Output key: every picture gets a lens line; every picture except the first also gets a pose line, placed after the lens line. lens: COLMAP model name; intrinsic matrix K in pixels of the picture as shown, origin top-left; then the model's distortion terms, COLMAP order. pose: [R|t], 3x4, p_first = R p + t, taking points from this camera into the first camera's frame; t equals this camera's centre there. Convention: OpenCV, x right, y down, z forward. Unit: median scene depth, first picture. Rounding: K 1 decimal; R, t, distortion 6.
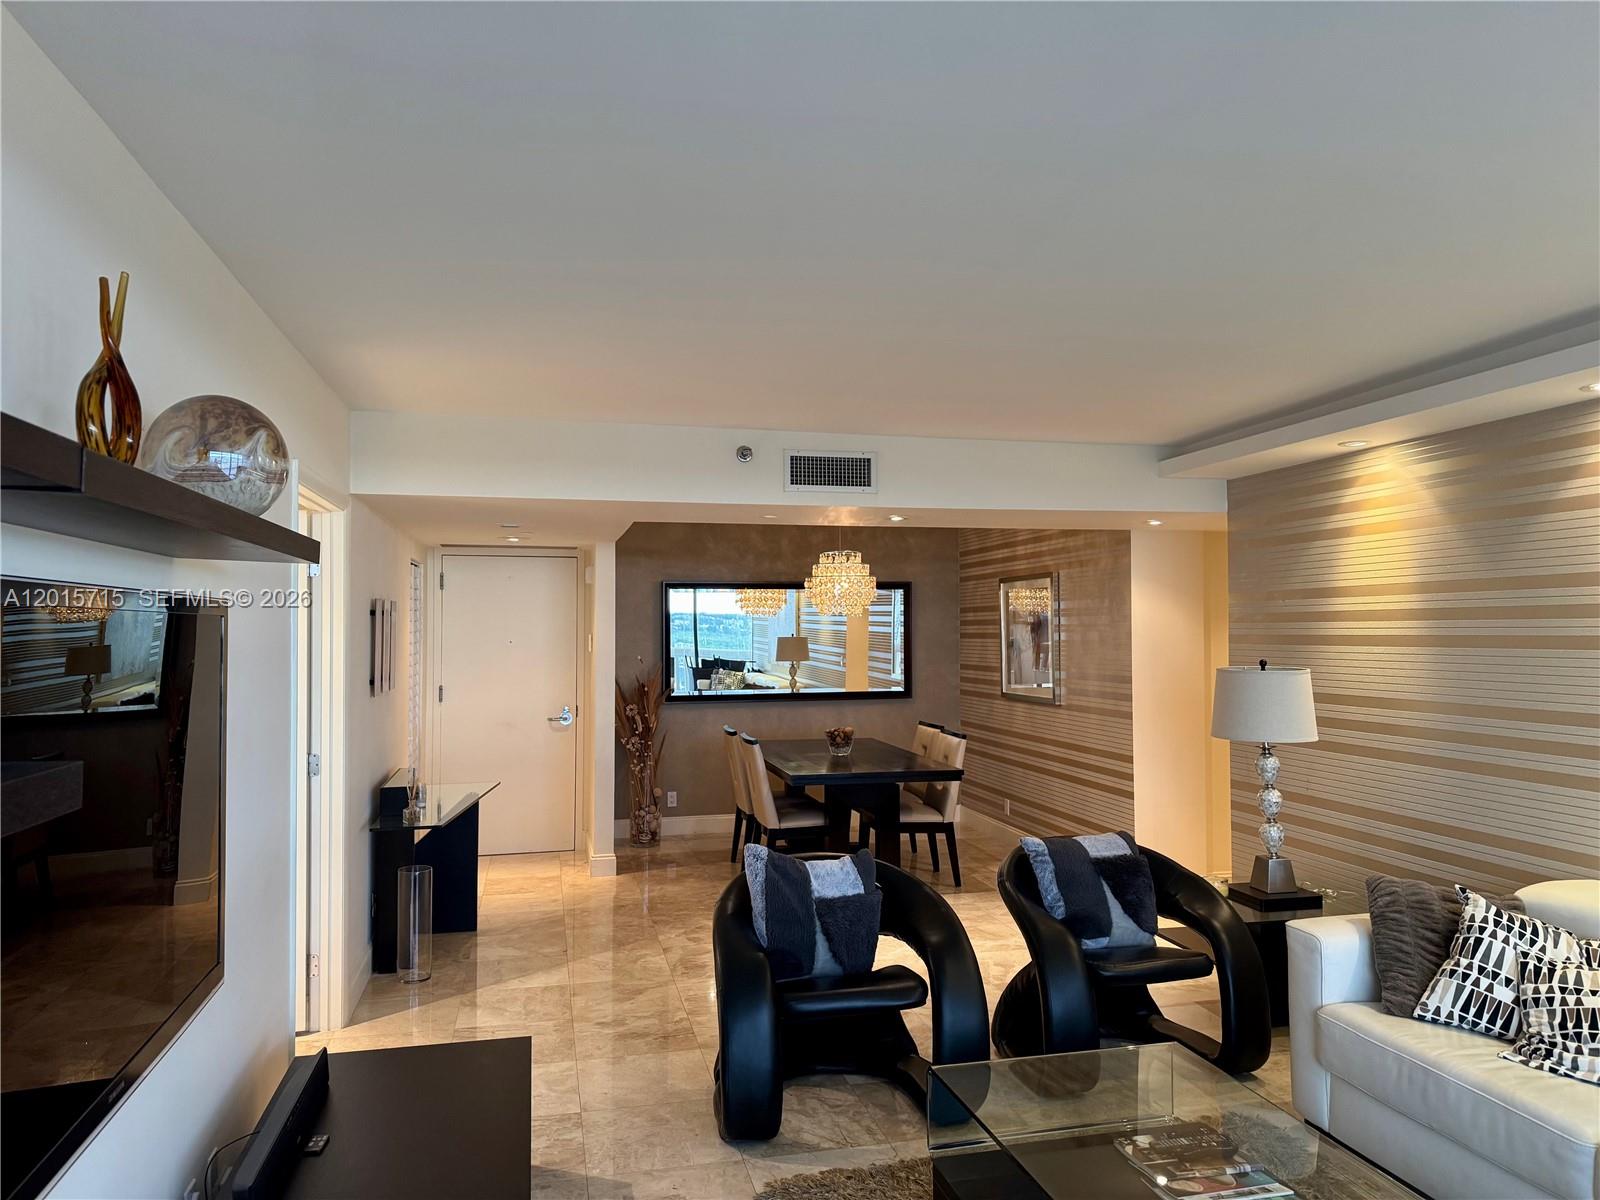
lens RADIAL K [[1111.5, 0, 802.1], [0, 1111.5, 608.6], [0, 0, 1]] dist [0.108432, -0.139544]
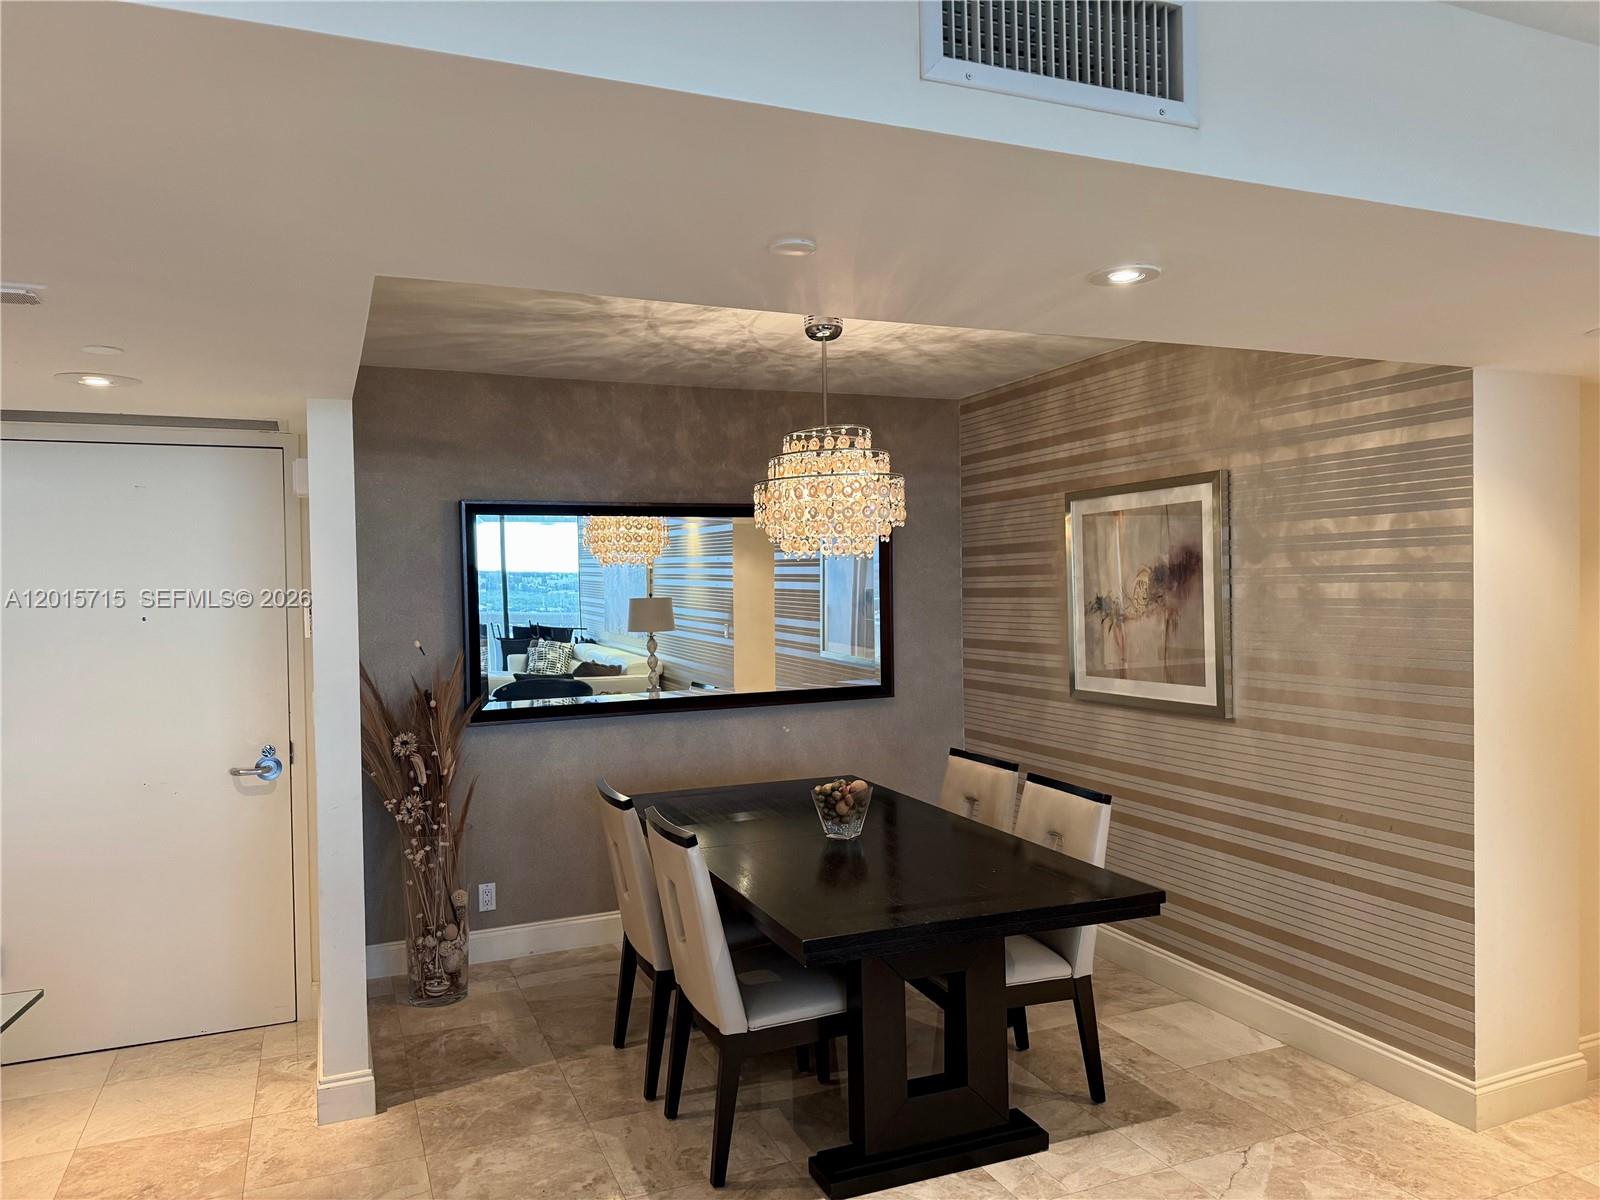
lens RADIAL K [[1107.5, 0, 803.1], [0, 1107.5, 612.7], [0, 0, 1]] dist [0.095875, -0.132910]
pose [[0.984797, -0.018357, 0.172737, -0.059722], [0.011028, 0.999001, 0.043297, 0.008740], [-0.173359, -0.040734, 0.984016, 0.463249]]
